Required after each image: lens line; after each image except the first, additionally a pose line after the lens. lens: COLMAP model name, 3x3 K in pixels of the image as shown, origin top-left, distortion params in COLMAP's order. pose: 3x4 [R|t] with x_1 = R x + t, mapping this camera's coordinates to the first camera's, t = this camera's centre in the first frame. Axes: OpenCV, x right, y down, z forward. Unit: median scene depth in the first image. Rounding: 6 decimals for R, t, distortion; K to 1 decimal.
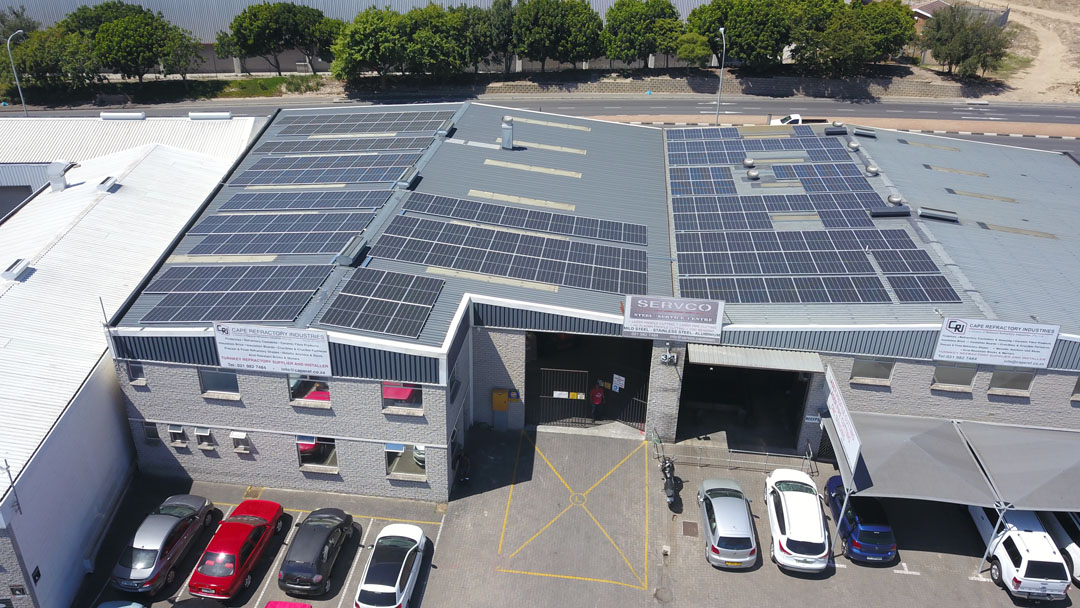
lens RADIAL K [[831.6, 0, 542.0], [0, 831.6, 301.8], [0, 0, 1]] dist [0.004940, -0.001741]
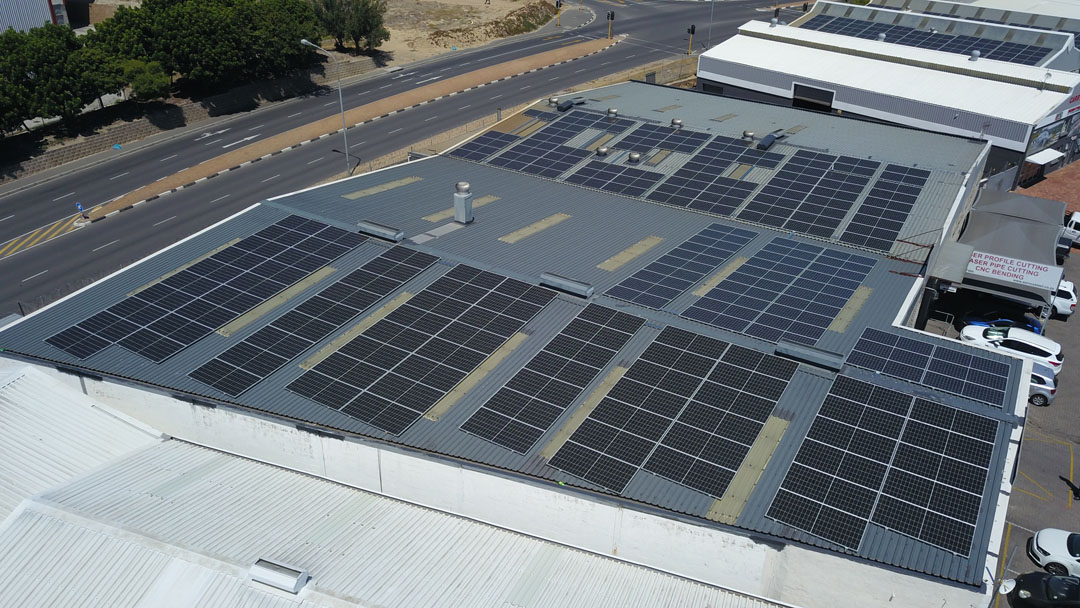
lens RADIAL K [[831.6, 0, 543.9], [0, 831.6, 303.8], [0, 0, 1]] dist [0.004940, -0.001741]
pose [[0.426541, -0.428640, 0.796449, -0.936448], [0.406297, 0.877530, 0.254683, -0.404139], [-0.808075, 0.214962, 0.548457, 0.750284]]
